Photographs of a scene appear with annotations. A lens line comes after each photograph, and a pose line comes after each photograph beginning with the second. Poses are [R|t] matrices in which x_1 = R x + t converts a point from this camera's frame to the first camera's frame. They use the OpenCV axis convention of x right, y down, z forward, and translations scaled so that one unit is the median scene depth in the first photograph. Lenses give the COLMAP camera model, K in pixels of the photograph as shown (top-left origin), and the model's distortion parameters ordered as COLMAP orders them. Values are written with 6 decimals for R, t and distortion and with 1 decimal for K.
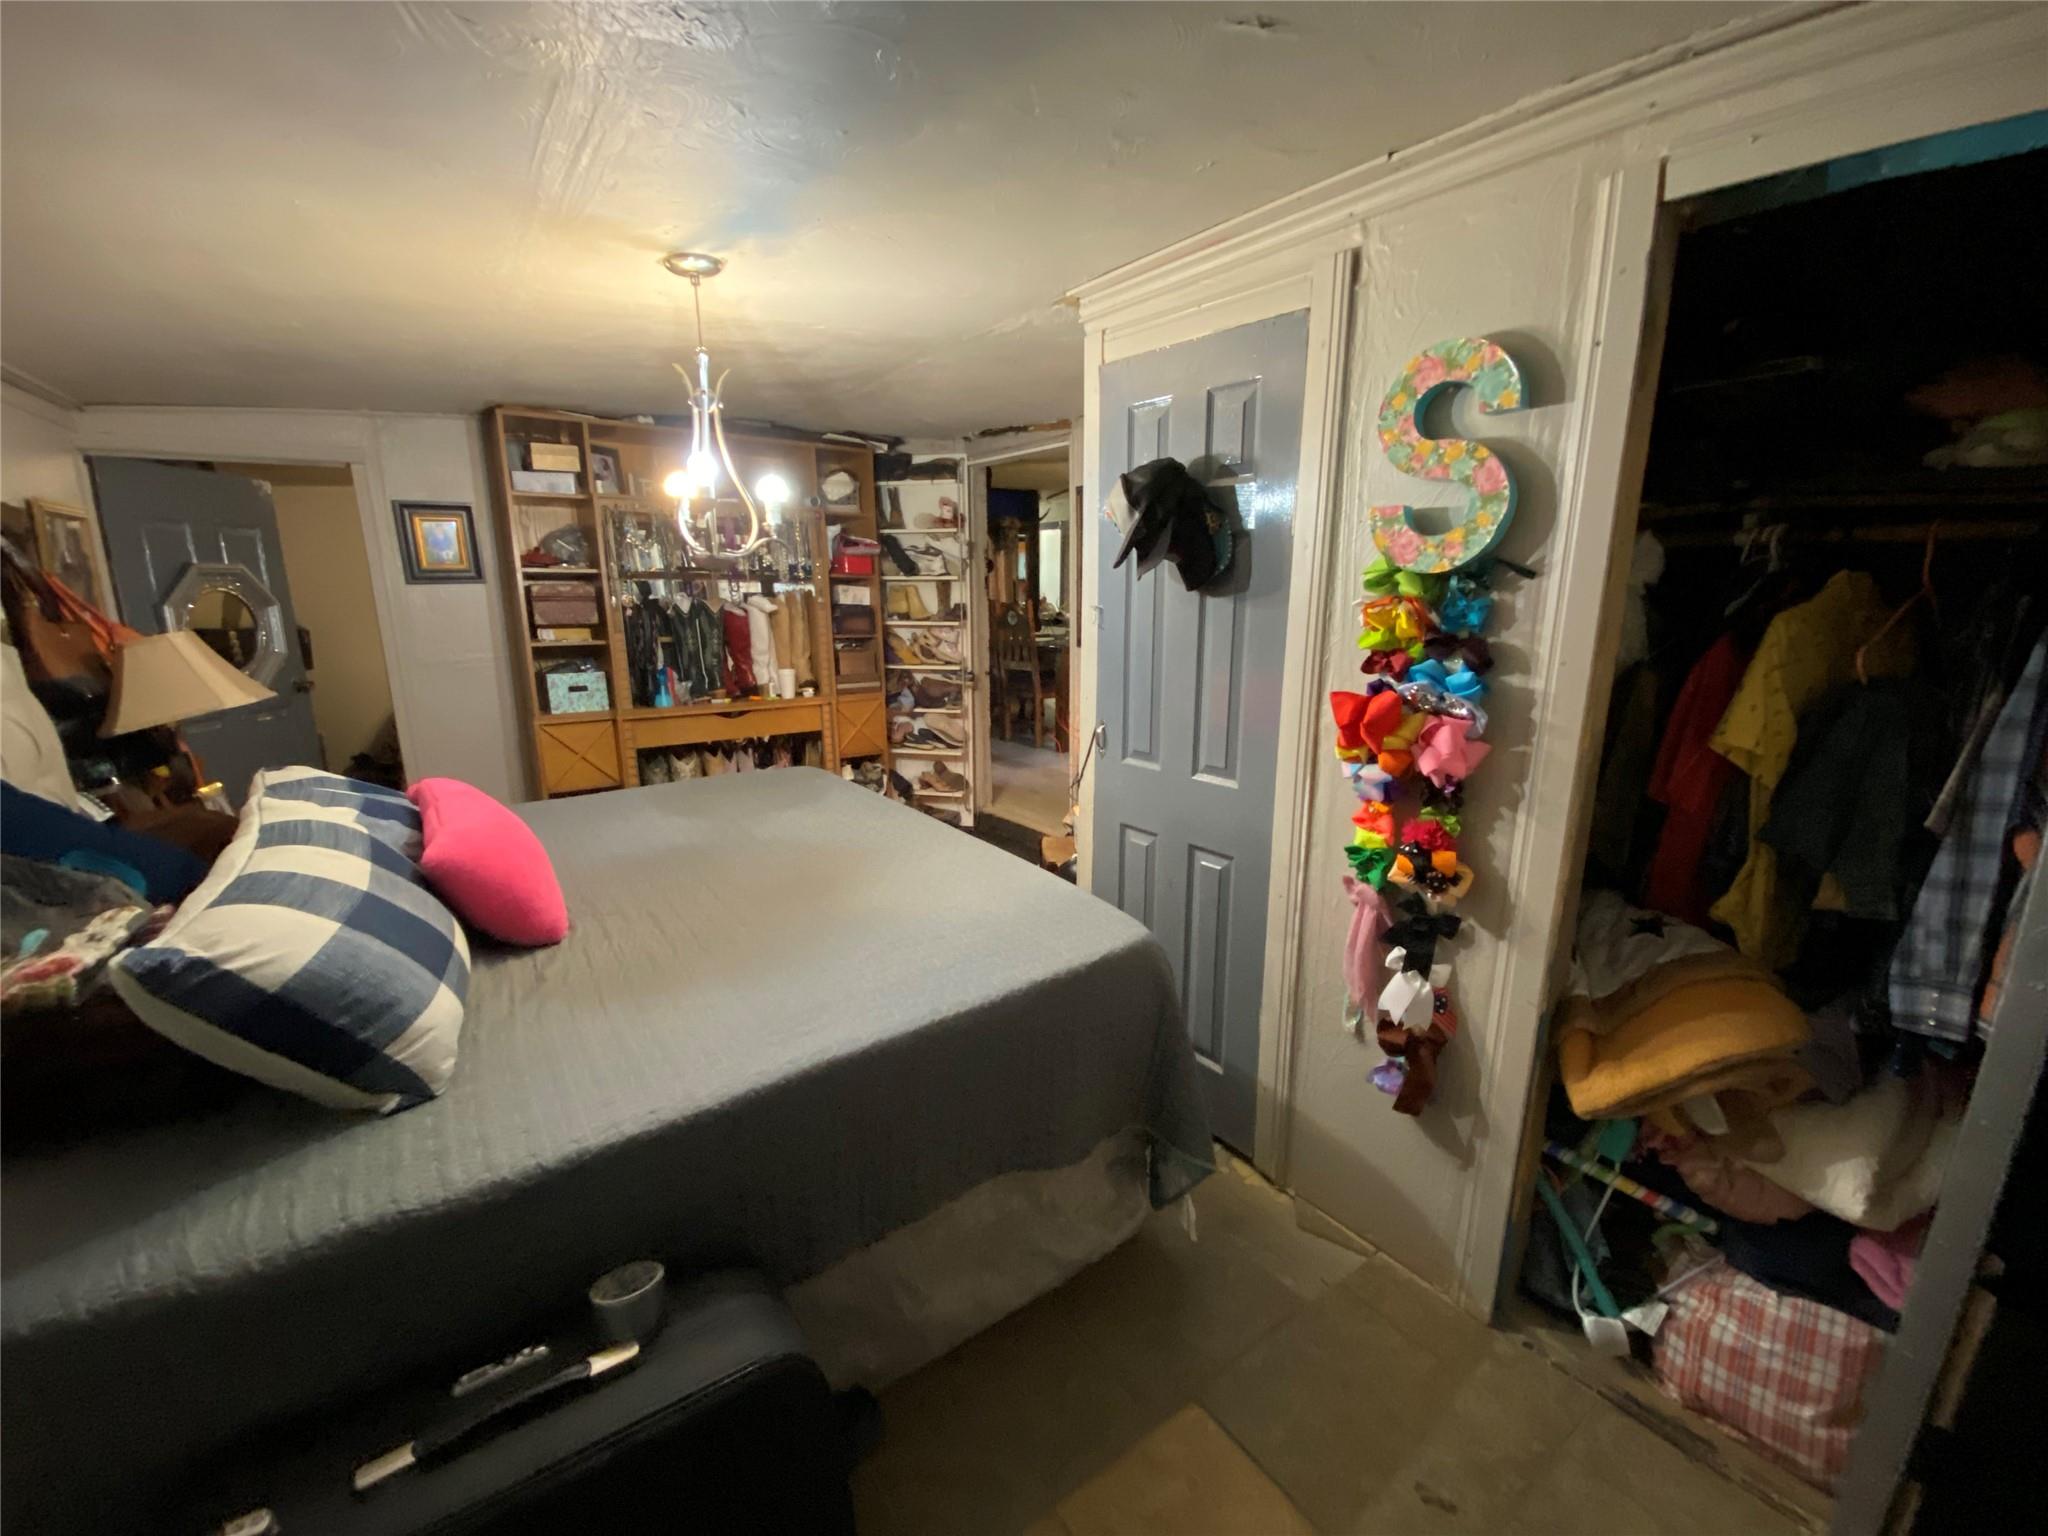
lens RADIAL K [[824.4, 0, 1024.0], [0, 824.4, 768.0], [0, 0, 1]] dist [0.000411, -0.013441]
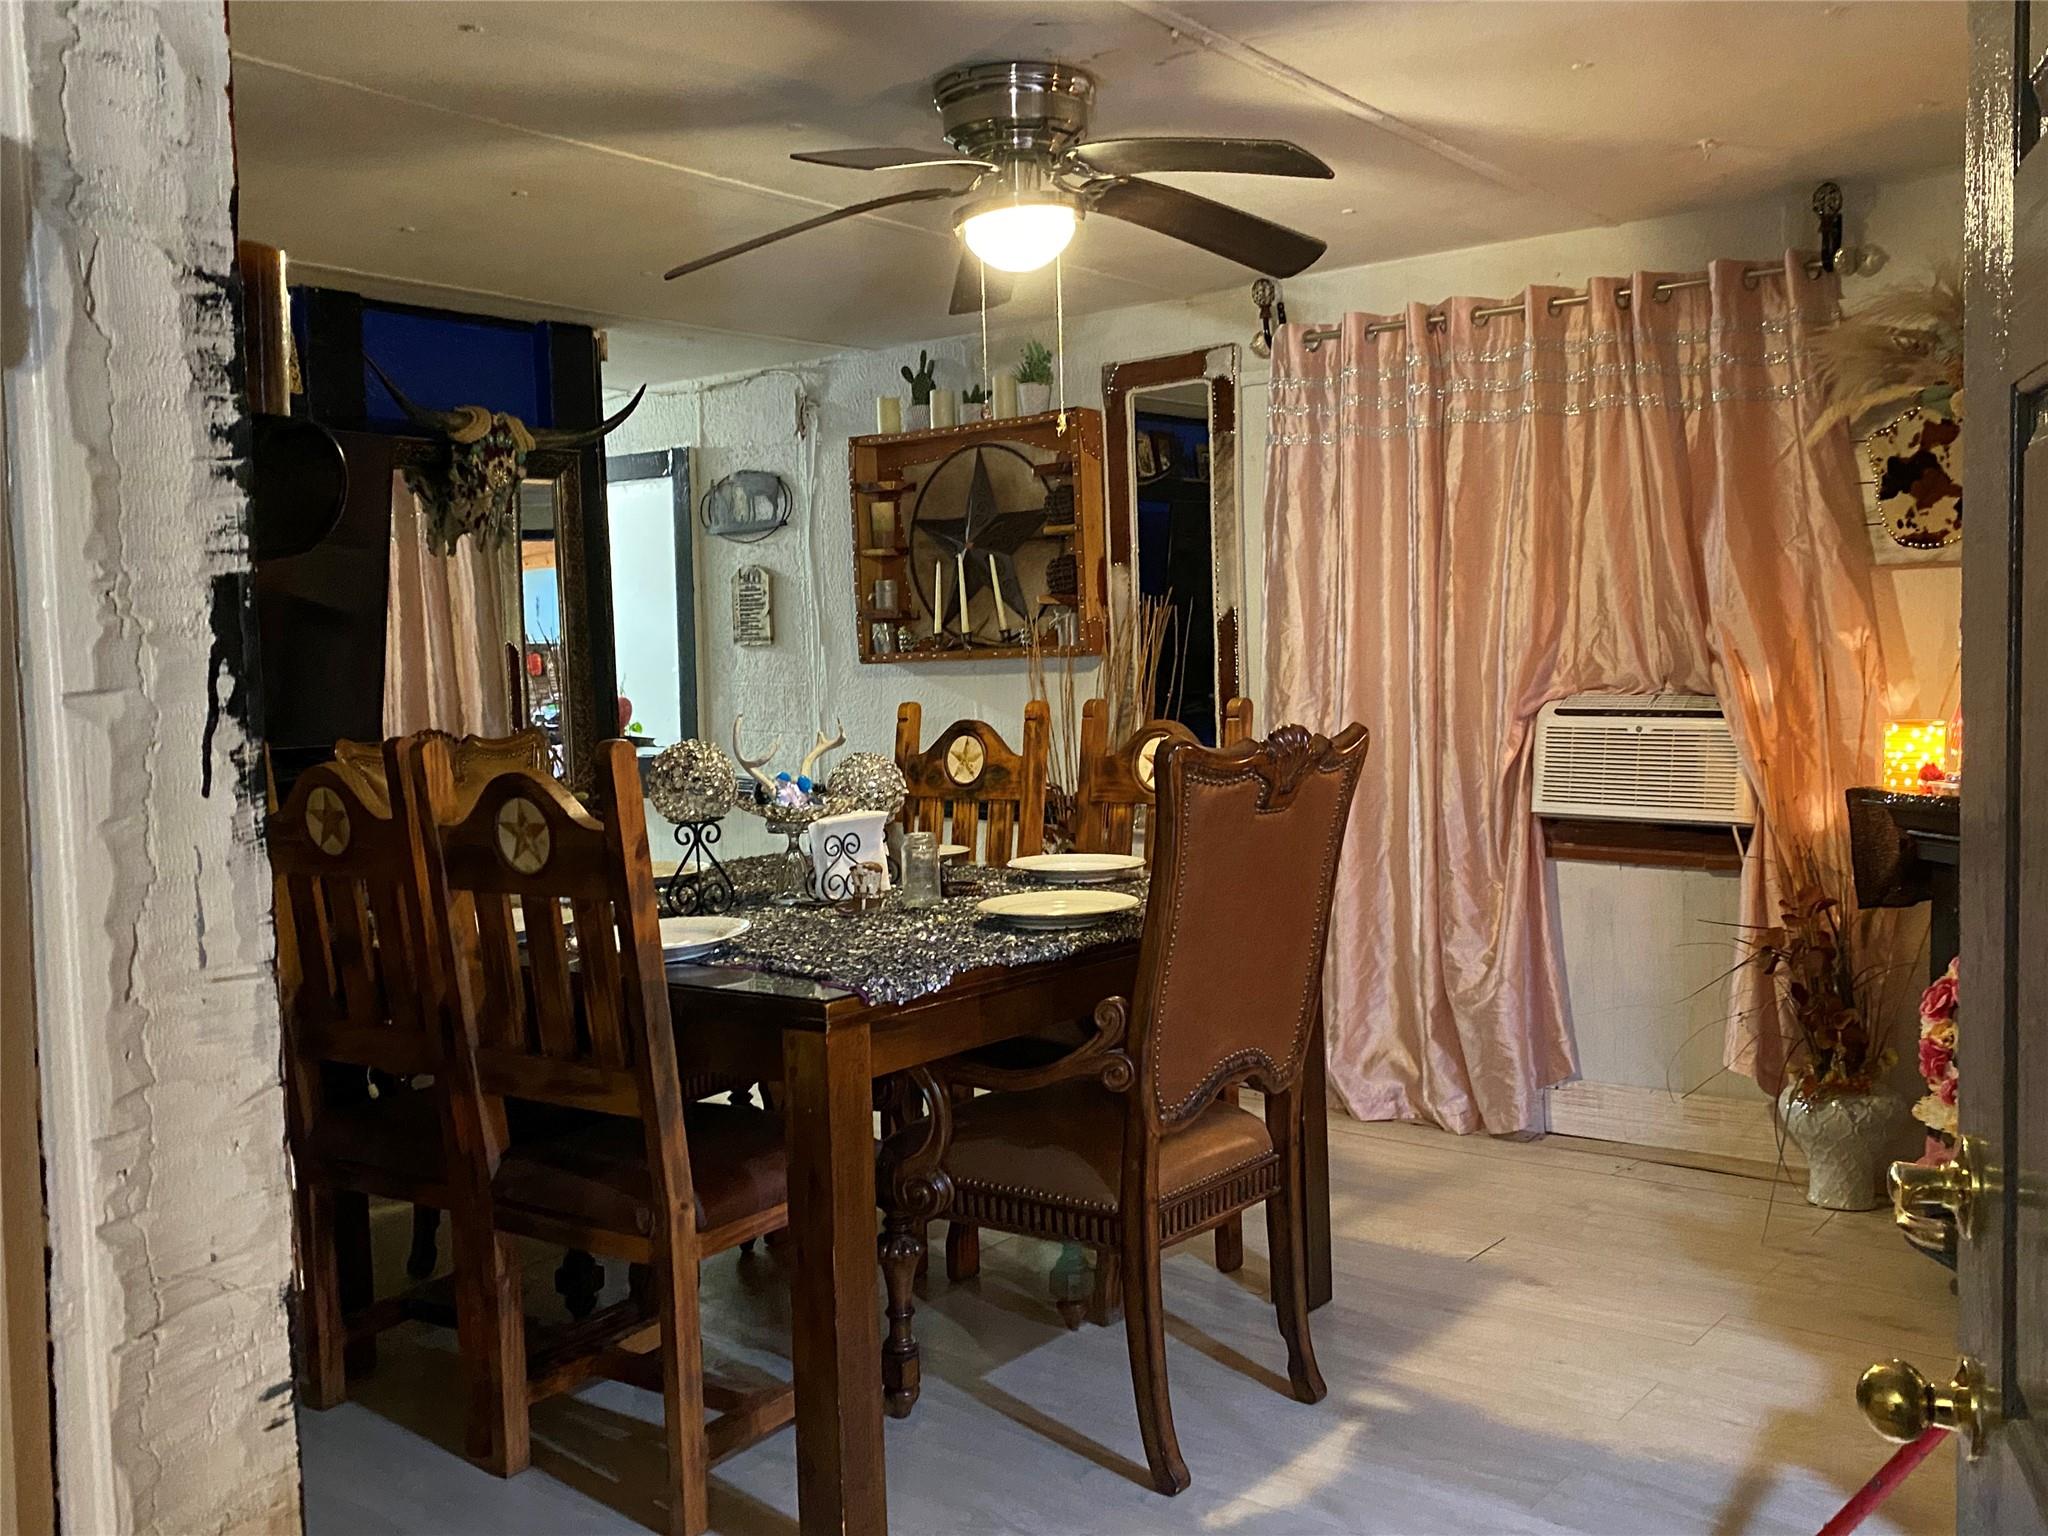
lens RADIAL K [[1813.8, 0, 1024.0], [0, 1813.8, 768.0], [0, 0, 1]] dist [0.000744, 0.000160]
pose [[0.964293, -0.033479, 0.262713, -0.008678], [0.078129, 0.983791, -0.161404, -0.087991], [-0.253051, 0.176166, 0.951279, 0.431221]]
